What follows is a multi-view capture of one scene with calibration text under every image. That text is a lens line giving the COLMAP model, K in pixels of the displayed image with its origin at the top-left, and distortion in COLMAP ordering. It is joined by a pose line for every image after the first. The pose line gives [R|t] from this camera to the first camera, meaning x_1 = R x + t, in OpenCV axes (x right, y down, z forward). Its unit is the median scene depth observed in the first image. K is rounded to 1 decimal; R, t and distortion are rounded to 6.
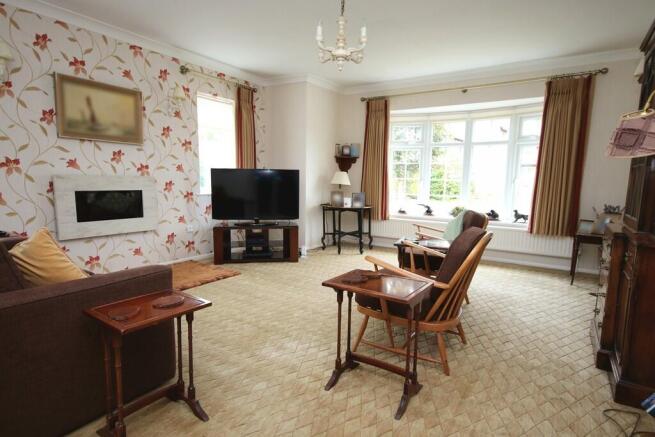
lens RADIAL K [[353.8, 0, 330.6], [0, 353.8, 228.6], [0, 0, 1]] dist [-0.001043, 0.000684]
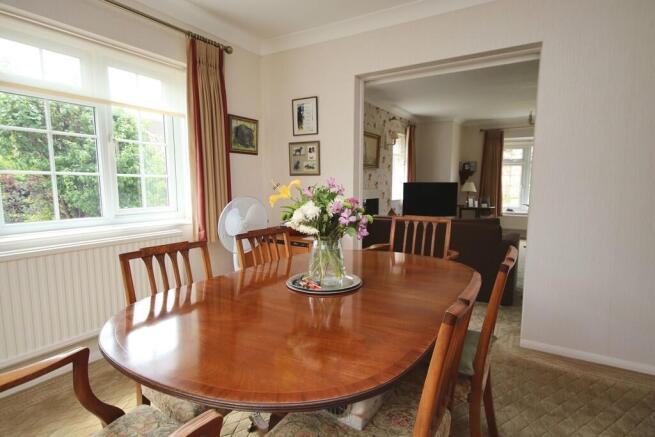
lens RADIAL K [[353.8, 0, 330.6], [0, 353.8, 228.6], [0, 0, 1]] dist [-0.001043, 0.000684]
pose [[0.999592, -0.021169, 0.019175, -0.586489], [0.021384, 0.999710, -0.011089, 0.028409], [-0.018934, 0.011494, 0.999755, -0.416016]]
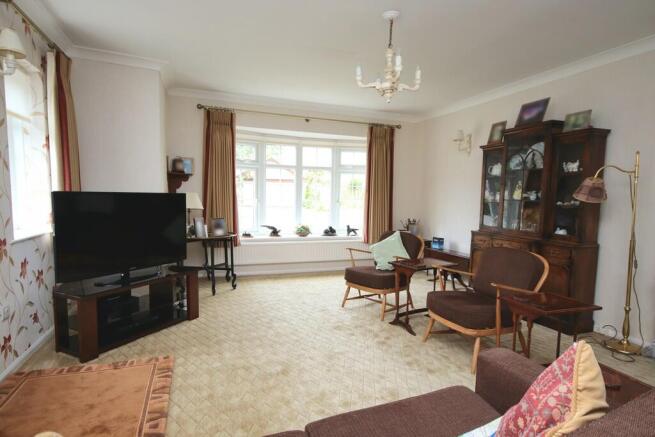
lens RADIAL K [[353.8, 0, 330.6], [0, 353.8, 228.6], [0, 0, 1]] dist [-0.001043, 0.000684]
pose [[0.600820, -0.081491, 0.795220, -0.448527], [0.100639, 0.994586, 0.025884, -0.073339], [-0.793024, 0.064478, 0.605769, 0.286557]]
